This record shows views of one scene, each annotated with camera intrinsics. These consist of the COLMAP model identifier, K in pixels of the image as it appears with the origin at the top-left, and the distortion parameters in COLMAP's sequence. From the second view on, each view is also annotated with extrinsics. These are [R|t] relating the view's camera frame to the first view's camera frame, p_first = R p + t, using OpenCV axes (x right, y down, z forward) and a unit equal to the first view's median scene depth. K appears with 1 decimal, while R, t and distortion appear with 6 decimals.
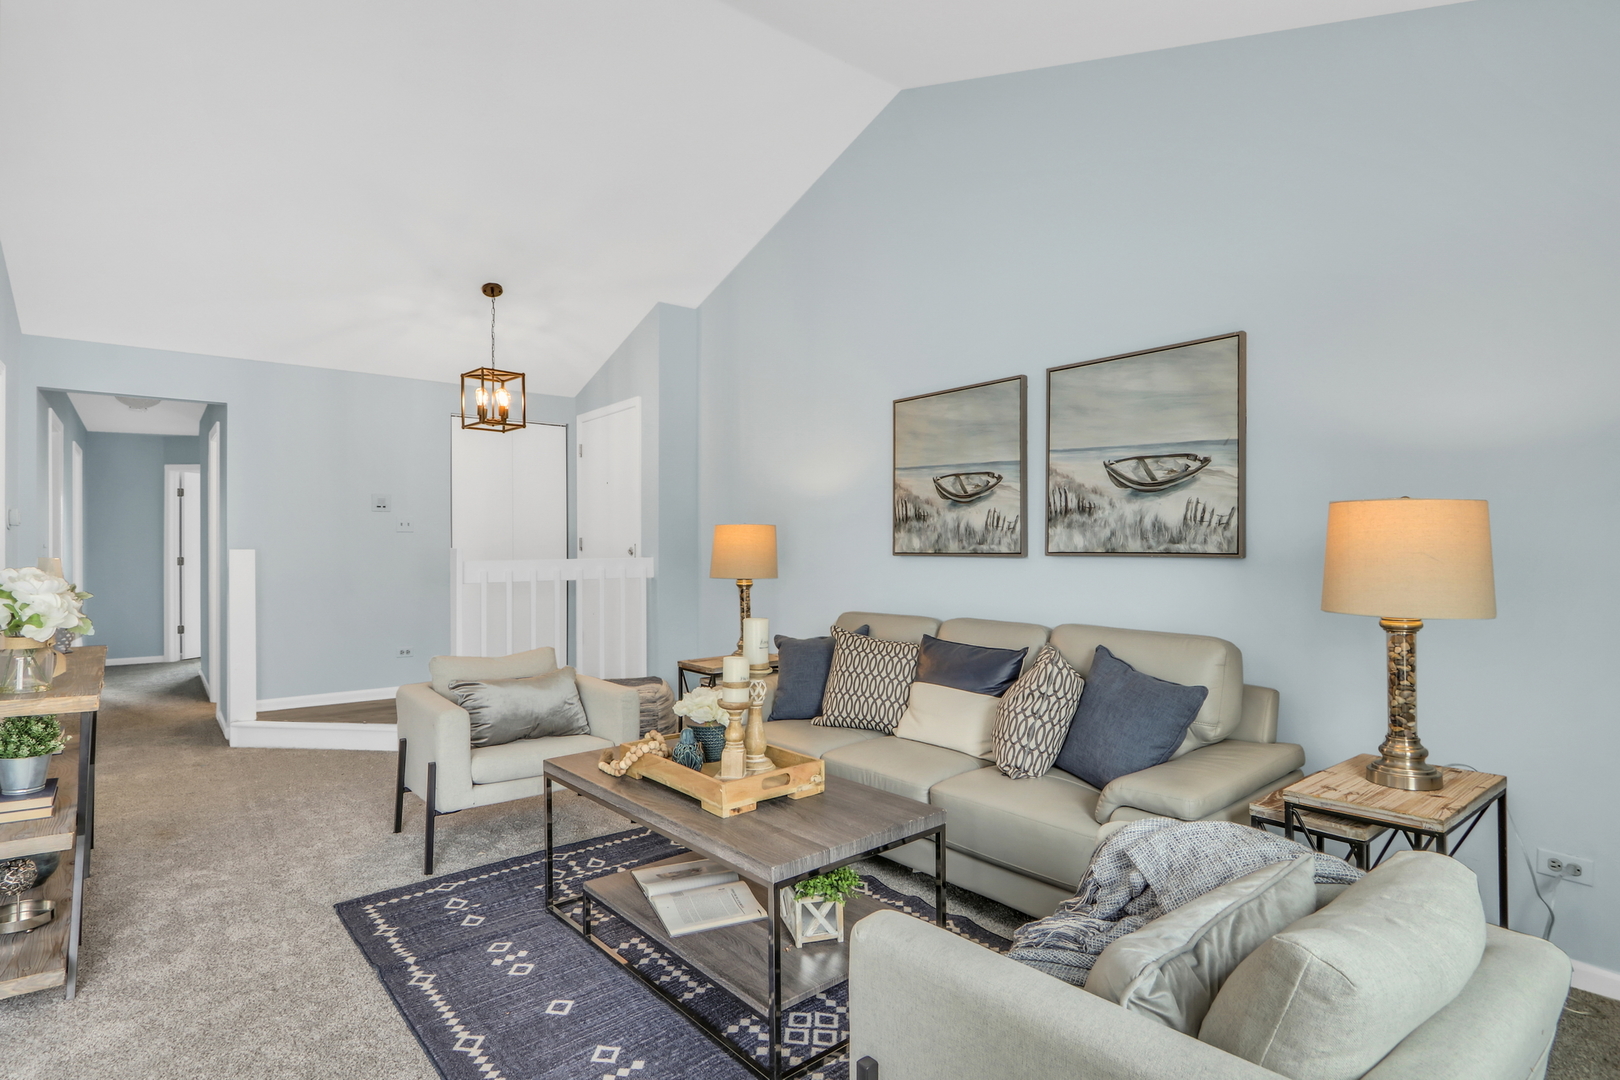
lens RADIAL K [[824.1, 0, 779.3], [0, 824.1, 544.6], [0, 0, 1]] dist [-0.016674, 0.004231]
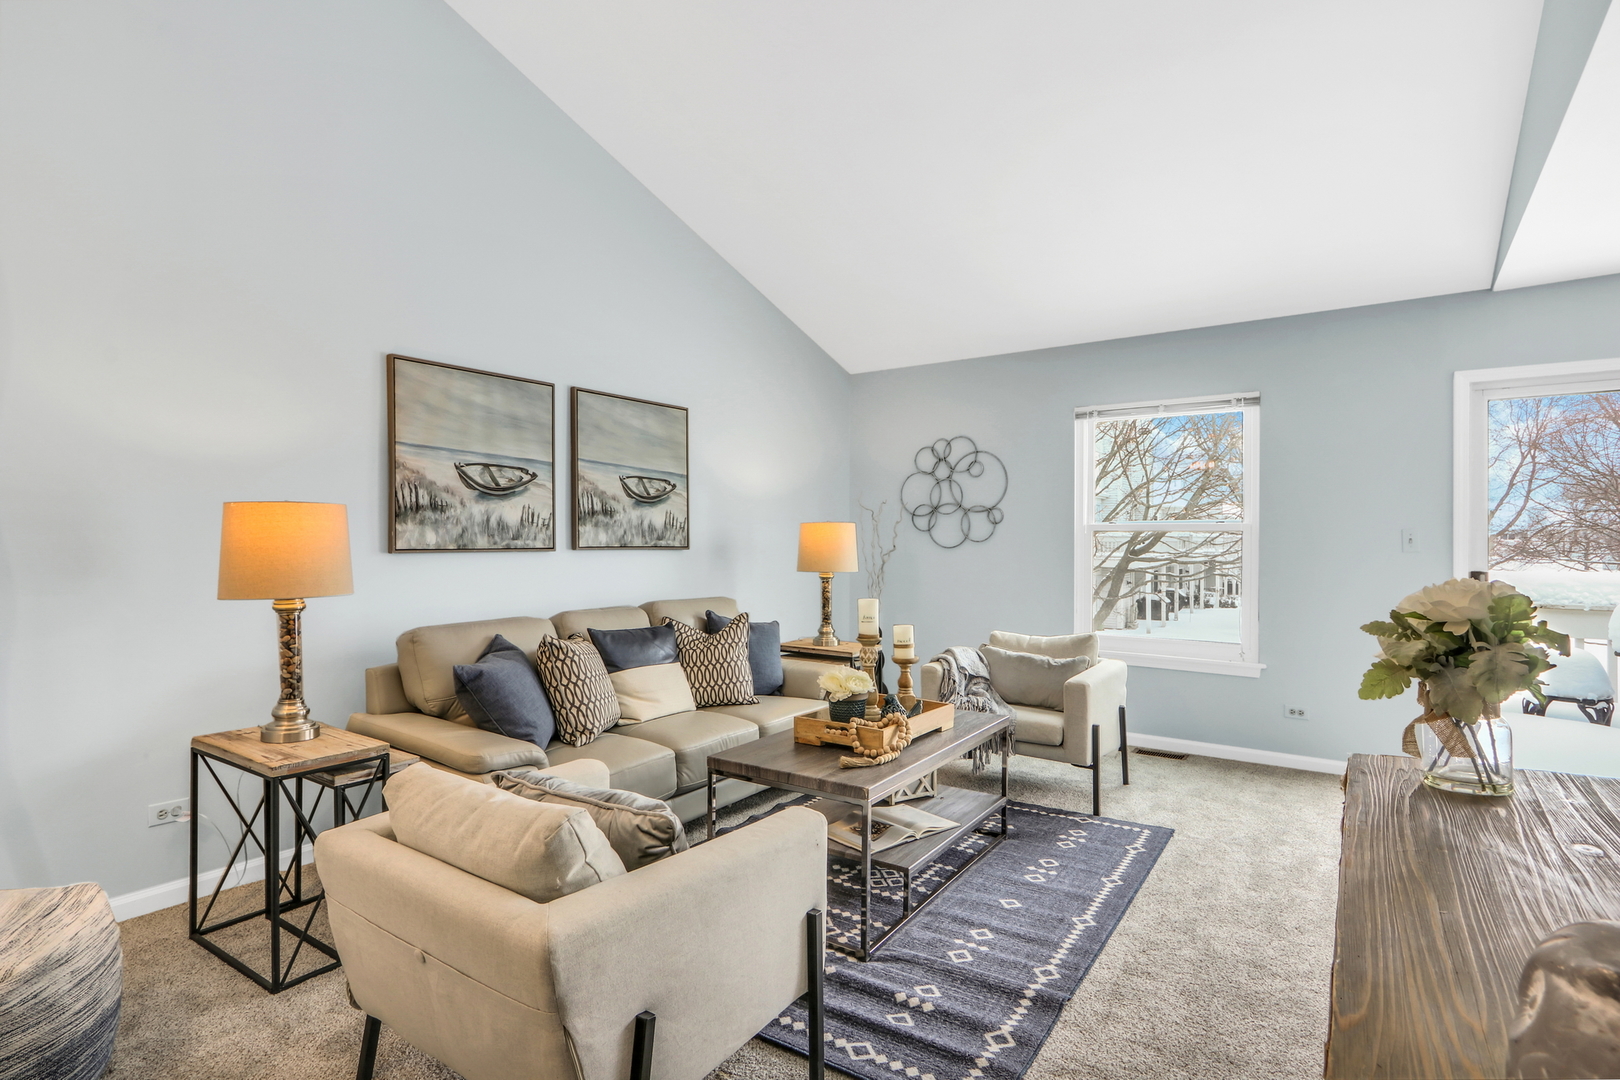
lens RADIAL K [[824.1, 0, 785.4], [0, 824.1, 544.3], [0, 0, 1]] dist [-0.016674, 0.004231]
pose [[-0.271004, -0.000142, 0.962578, -0.826651], [-0.002603, 0.999996, -0.000586, 0.005089], [-0.962575, -0.002664, -0.271004, 0.994039]]
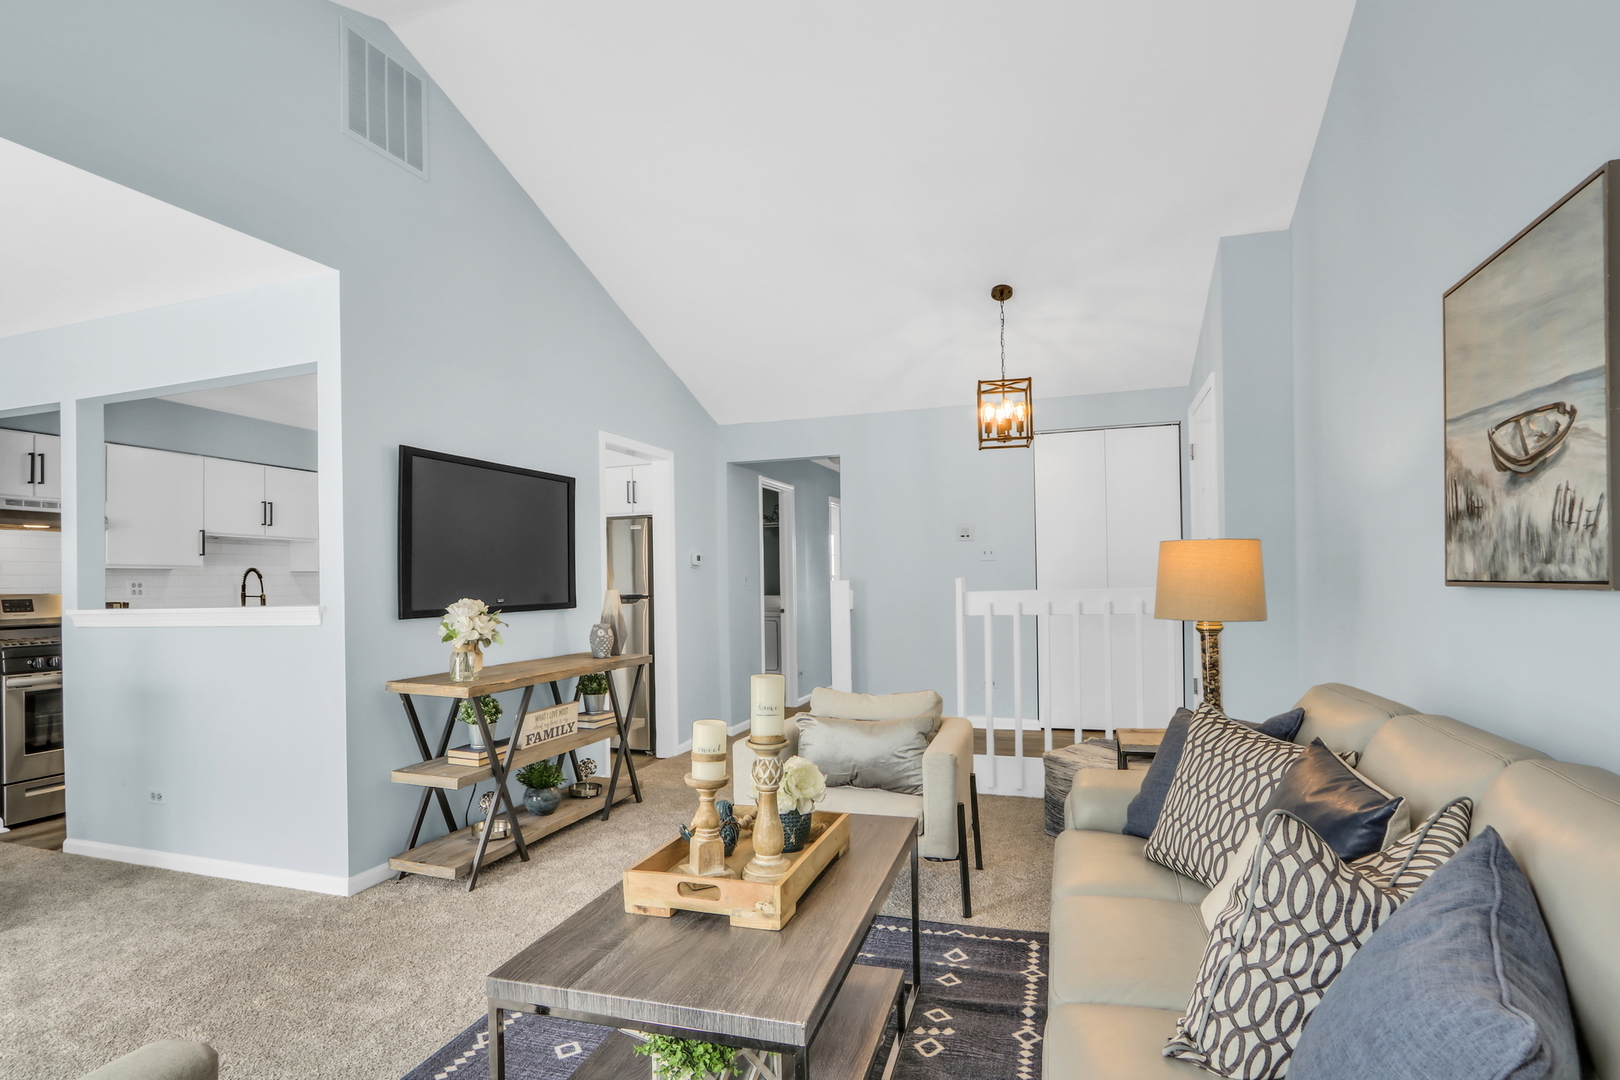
lens RADIAL K [[851.6, 0, 771.9], [0, 851.6, 572.7], [0, 0, 1]] dist [-0.015120, 0.003529]
pose [[0.528670, -0.012400, -0.848737, 0.431315], [0.015335, 0.999870, -0.005056, 0.000974], [0.848689, -0.010343, 0.528791, 0.401469]]
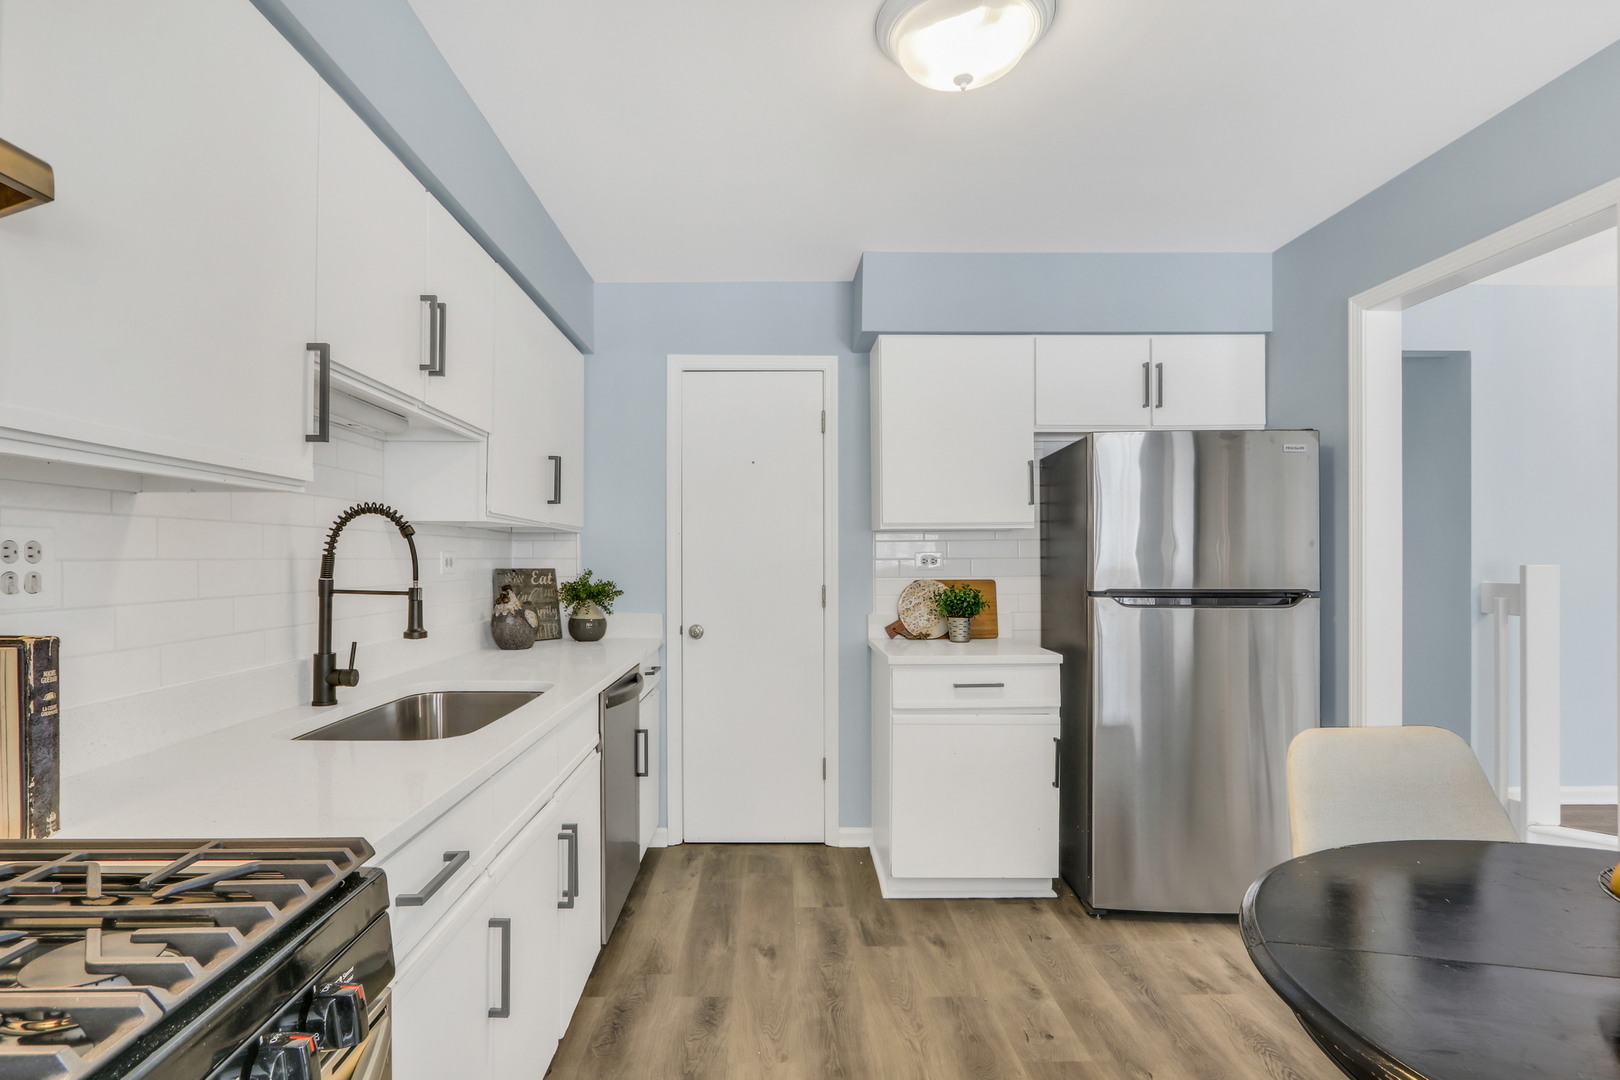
lens RADIAL K [[824.1, 0, 798.4], [0, 824.1, 556.1], [0, 0, 1]] dist [-0.016674, 0.004231]
pose [[0.806740, 0.005271, -0.590883, -1.031975], [-0.002430, 0.999981, 0.005602, -0.002359], [0.590902, -0.003083, 0.806738, 0.151584]]
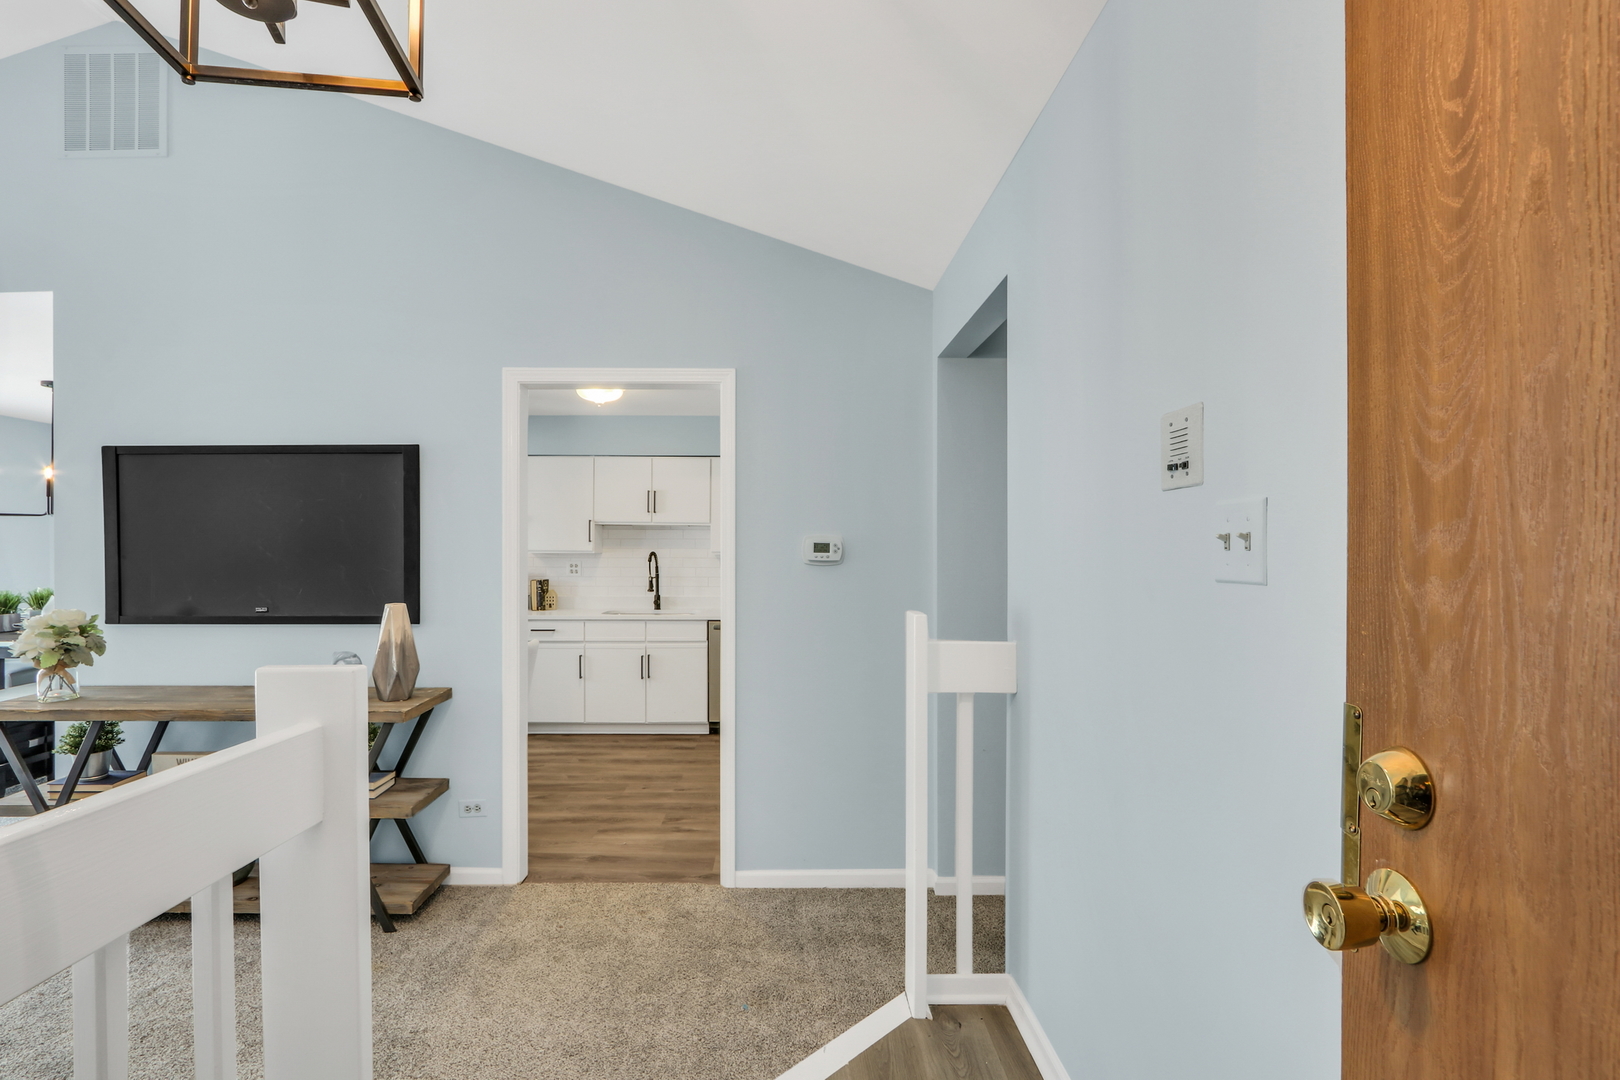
lens RADIAL K [[761.2, 0, 776.4], [0, 761.2, 550.2], [0, 0, 1]] dist [-0.016326, 0.003459]
pose [[-0.614043, 0.005258, -0.789255, -0.406856], [0.005195, 0.999983, 0.002621, -0.039045], [0.789255, -0.002491, -0.614060, 1.660476]]
